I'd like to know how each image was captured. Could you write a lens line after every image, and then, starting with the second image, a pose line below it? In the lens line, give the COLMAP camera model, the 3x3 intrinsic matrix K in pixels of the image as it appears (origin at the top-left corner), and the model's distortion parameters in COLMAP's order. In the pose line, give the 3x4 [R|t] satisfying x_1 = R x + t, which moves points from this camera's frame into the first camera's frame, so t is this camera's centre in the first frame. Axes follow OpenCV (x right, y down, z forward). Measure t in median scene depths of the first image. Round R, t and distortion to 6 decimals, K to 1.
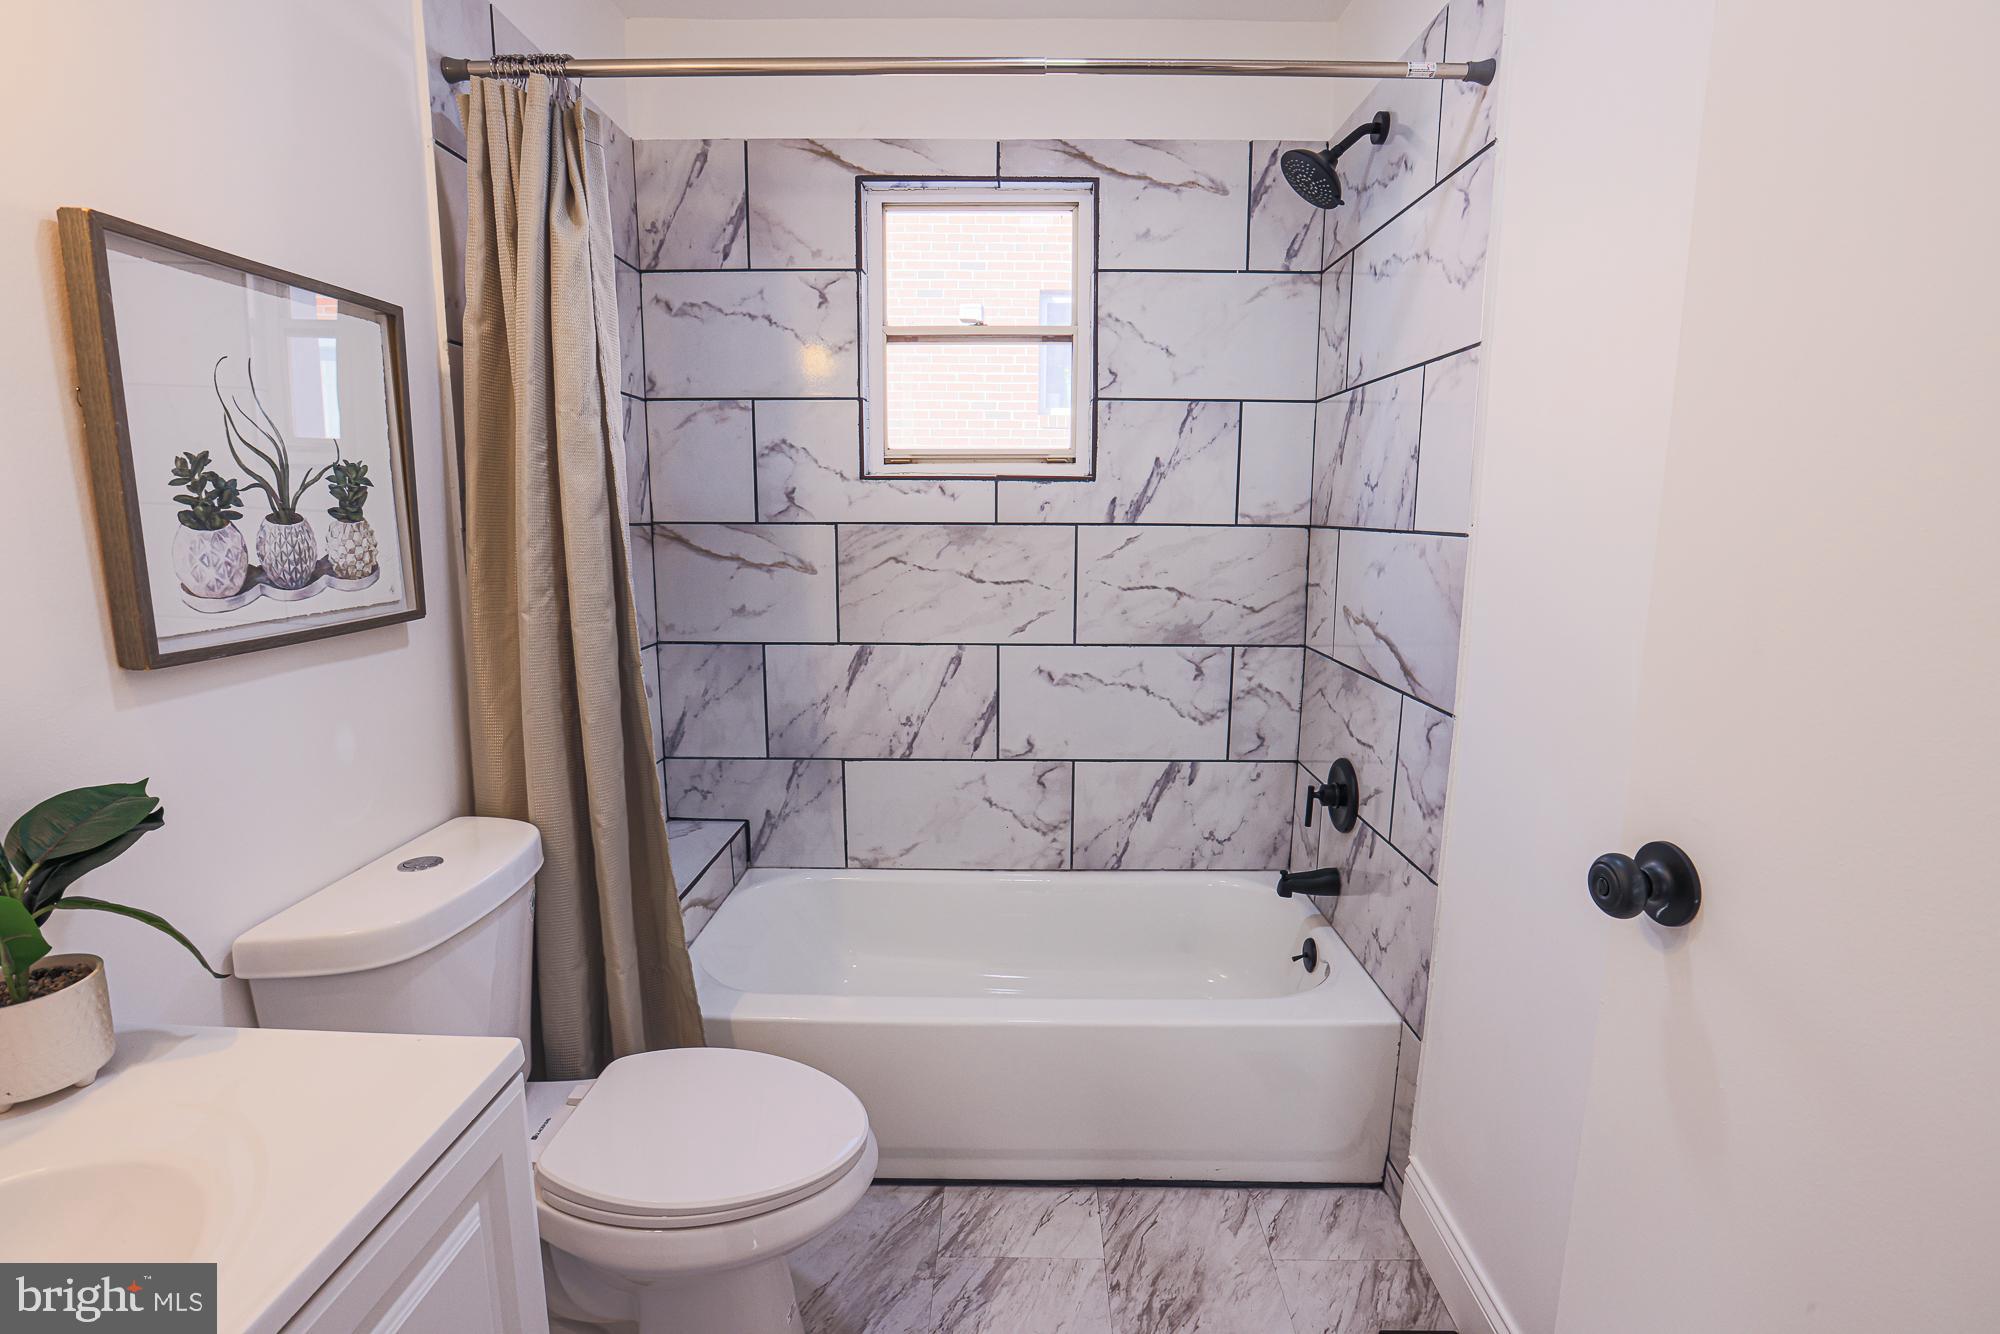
lens RADIAL K [[921.6, 0, 1000.0], [0, 921.6, 667.0], [0, 0, 1]] dist [-0.071086, 0.037836]
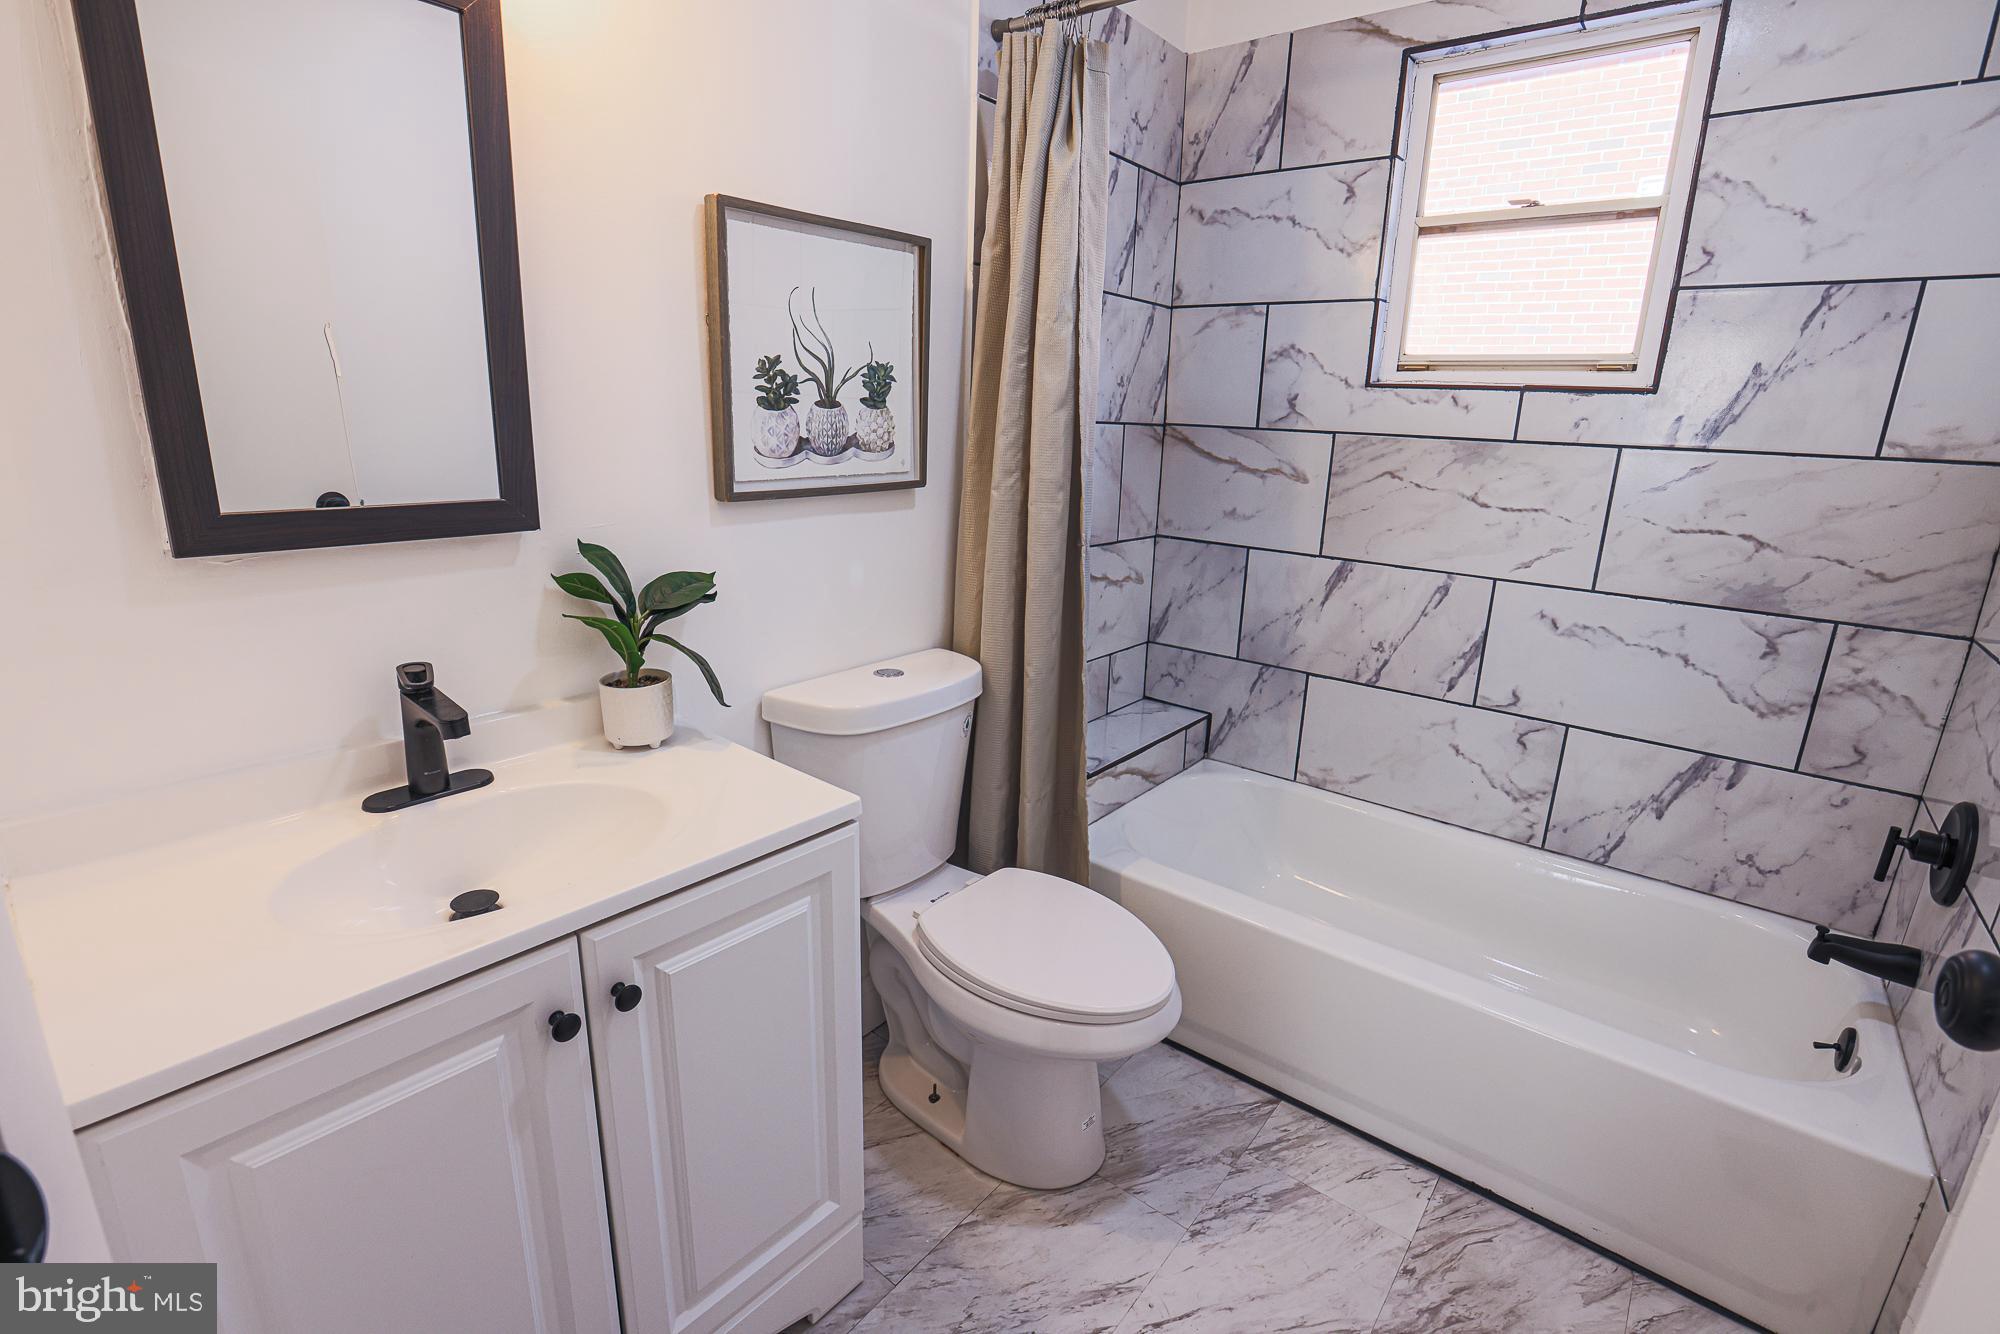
lens RADIAL K [[910.8, 0, 997.1], [0, 910.8, 661.6], [0, 0, 1]] dist [-0.059824, 0.022988]
pose [[0.781402, 0.183659, -0.596389, 0.163664], [-0.130677, 0.982678, 0.131402, 0.003591], [0.610192, -0.024743, 0.791867, 0.022233]]
